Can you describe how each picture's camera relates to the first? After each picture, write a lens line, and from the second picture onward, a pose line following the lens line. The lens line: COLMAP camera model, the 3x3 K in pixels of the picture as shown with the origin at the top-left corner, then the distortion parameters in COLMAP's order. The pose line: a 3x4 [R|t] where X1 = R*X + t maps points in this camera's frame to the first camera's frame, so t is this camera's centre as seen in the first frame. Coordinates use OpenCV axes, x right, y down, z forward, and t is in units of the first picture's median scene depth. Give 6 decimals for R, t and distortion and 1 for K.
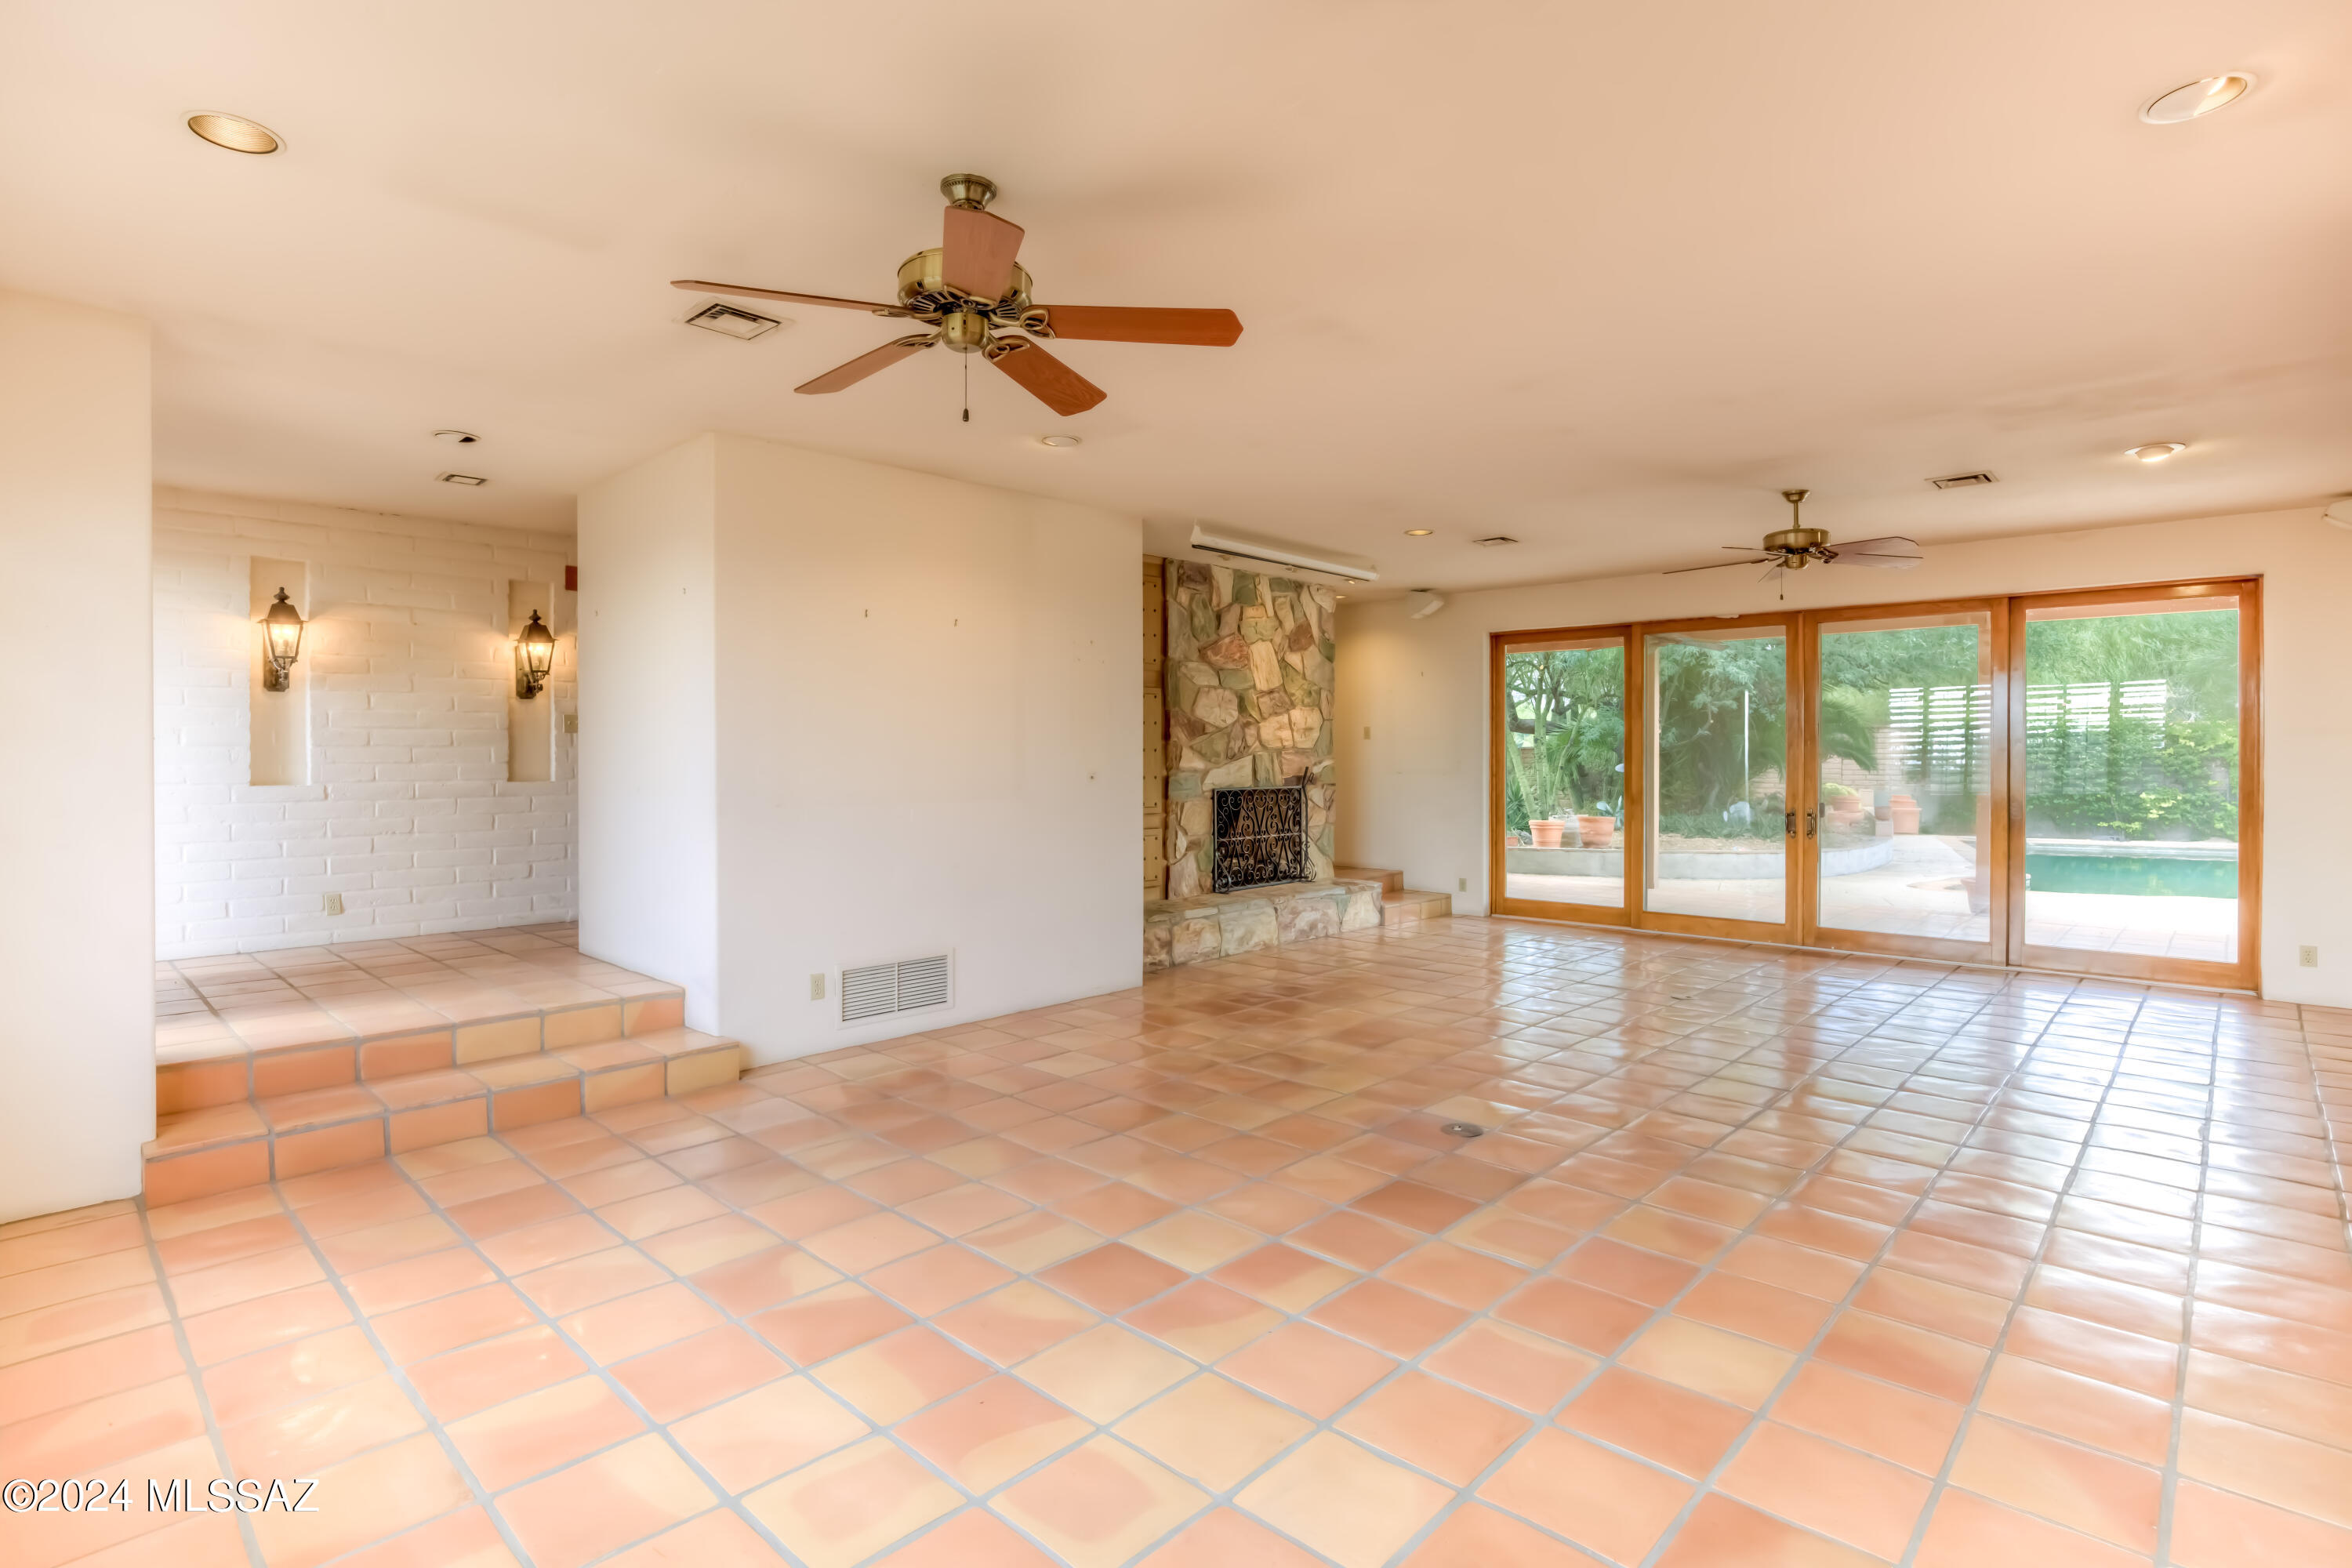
lens RADIAL K [[1152.1, 0, 1166.8], [0, 1152.1, 776.1], [0, 0, 1]] dist [-0.021138, -0.000649]
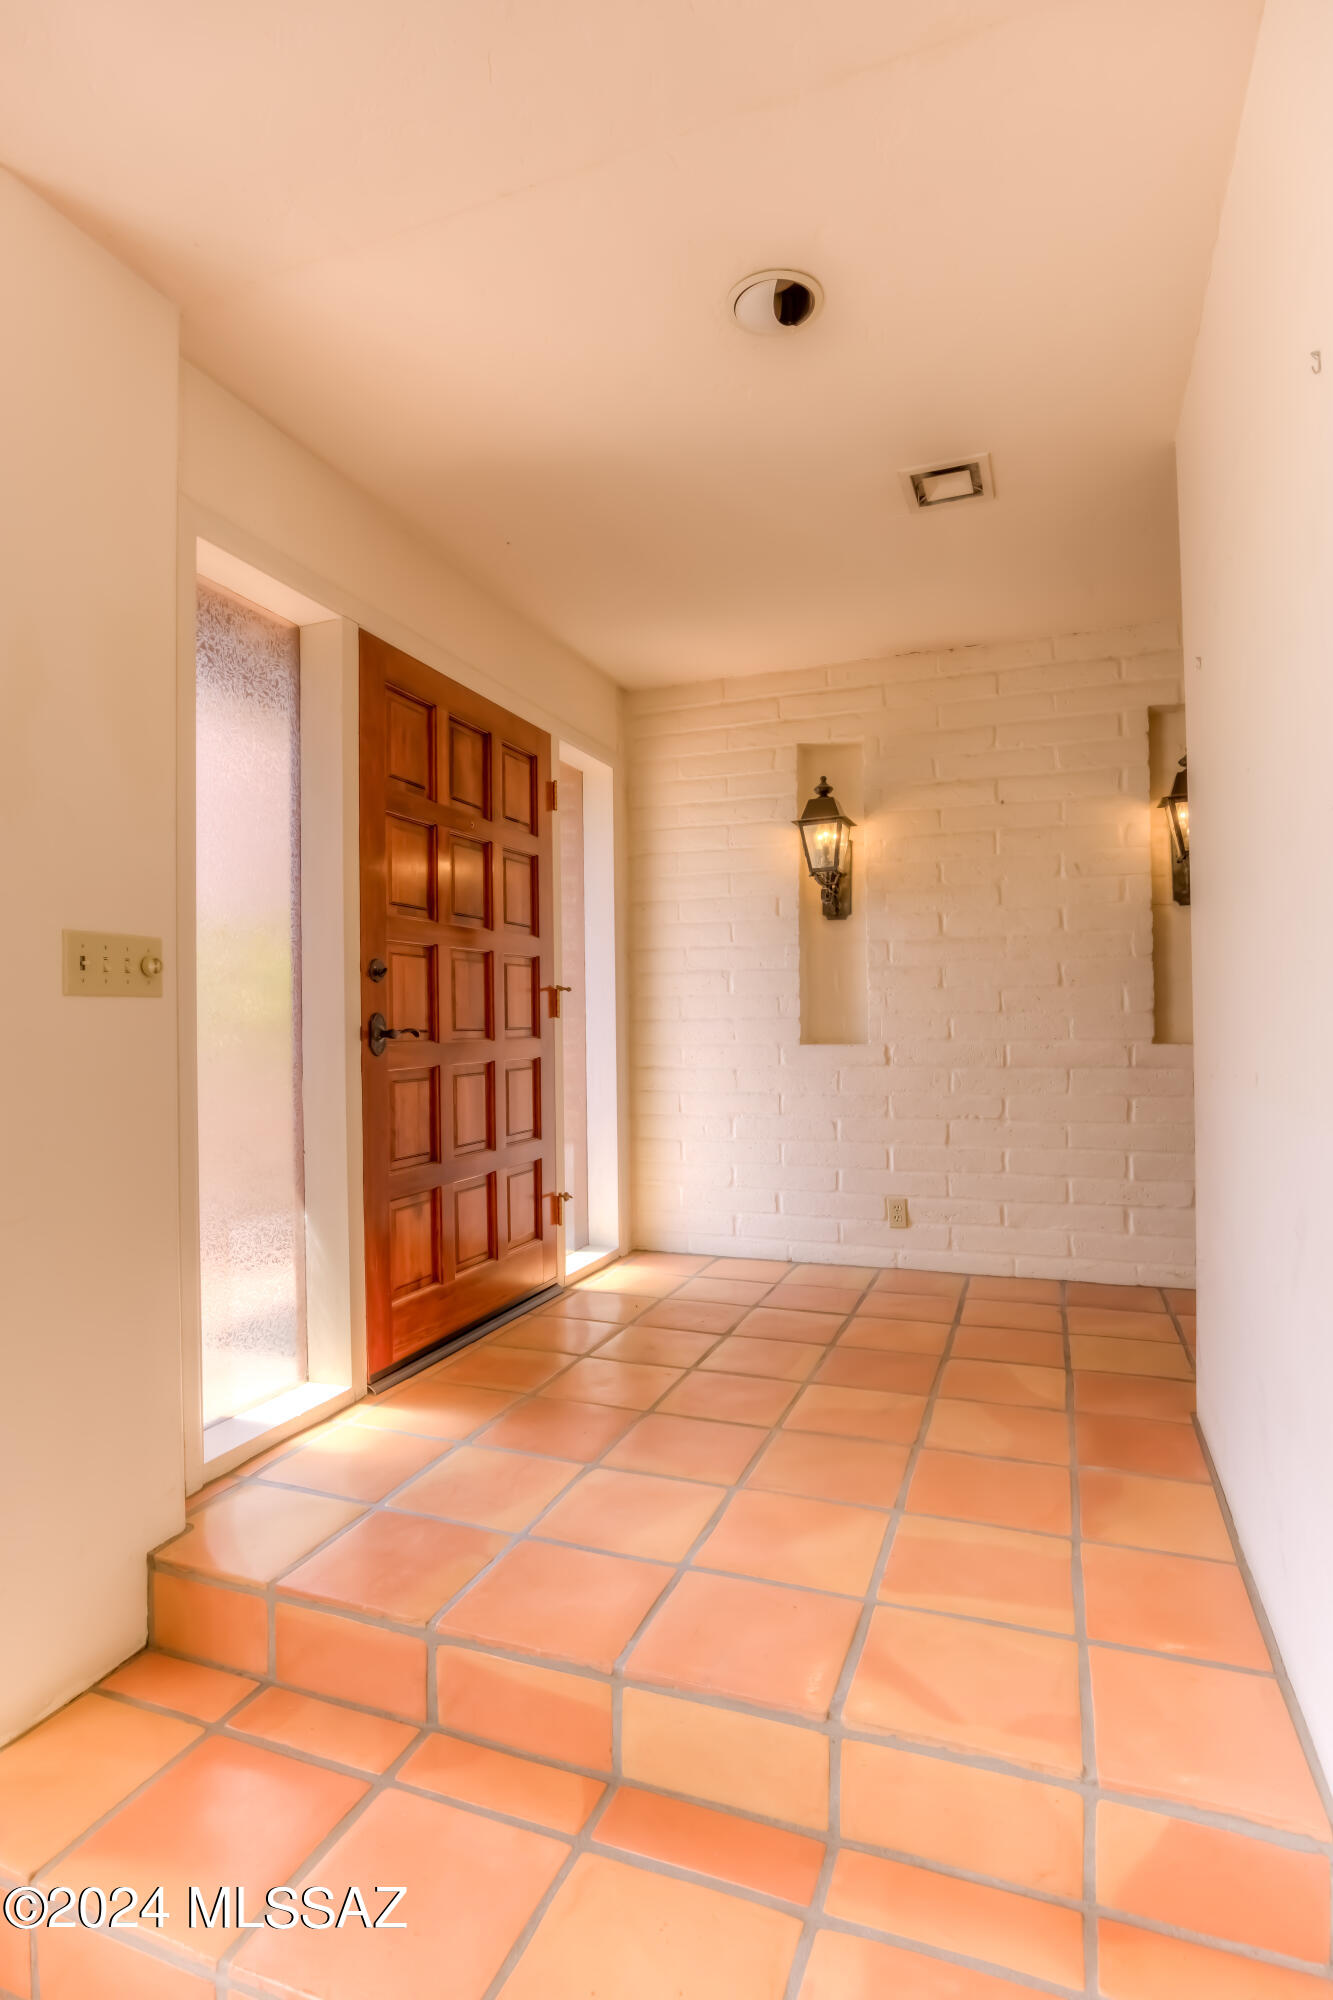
lens RADIAL K [[979.7, 0, 659.7], [0, 979.7, 1000.3], [0, 0, 1]] dist [-0.021138, -0.000649]
pose [[0.364340, -0.019158, -0.931069, -0.217173], [-0.006545, 0.999711, -0.023131, -0.005017], [0.931243, 0.014521, 0.364109, 0.641461]]
